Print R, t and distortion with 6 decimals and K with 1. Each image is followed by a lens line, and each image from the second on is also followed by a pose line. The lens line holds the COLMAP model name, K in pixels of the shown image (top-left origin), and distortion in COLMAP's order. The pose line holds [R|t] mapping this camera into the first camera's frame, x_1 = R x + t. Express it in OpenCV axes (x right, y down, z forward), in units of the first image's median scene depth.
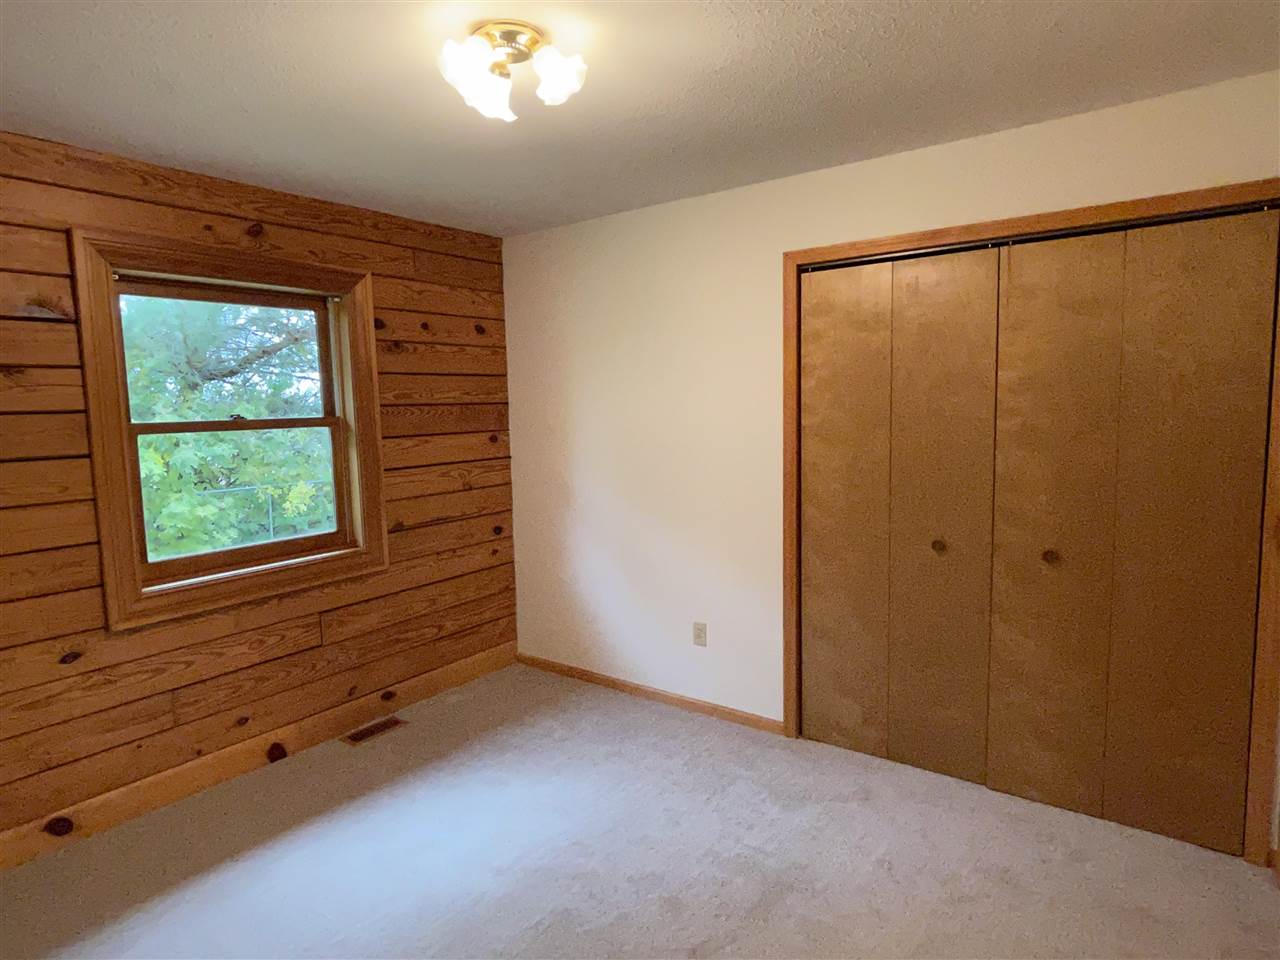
lens RADIAL K [[736.9, 0, 639.7], [0, 736.9, 474.0], [0, 0, 1]] dist [-0.000677, 0.000005]
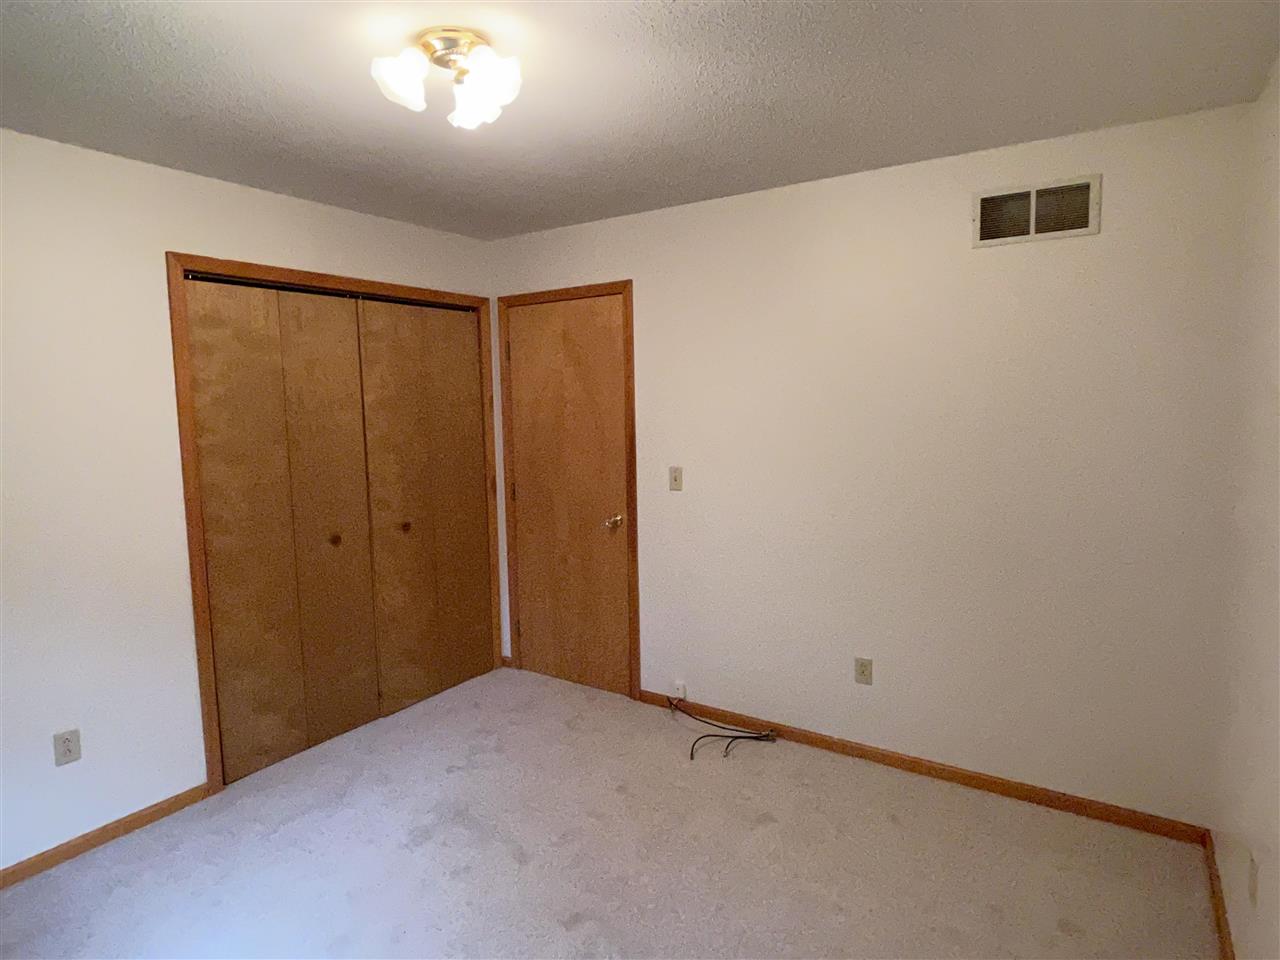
lens RADIAL K [[736.9, 0, 639.7], [0, 736.9, 474.0], [0, 0, 1]] dist [-0.000677, 0.000005]
pose [[-0.052029, -0.075263, 0.995805, -0.834571], [0.119463, 0.989527, 0.081030, -0.047113], [-0.991474, 0.123178, -0.042493, 0.584070]]
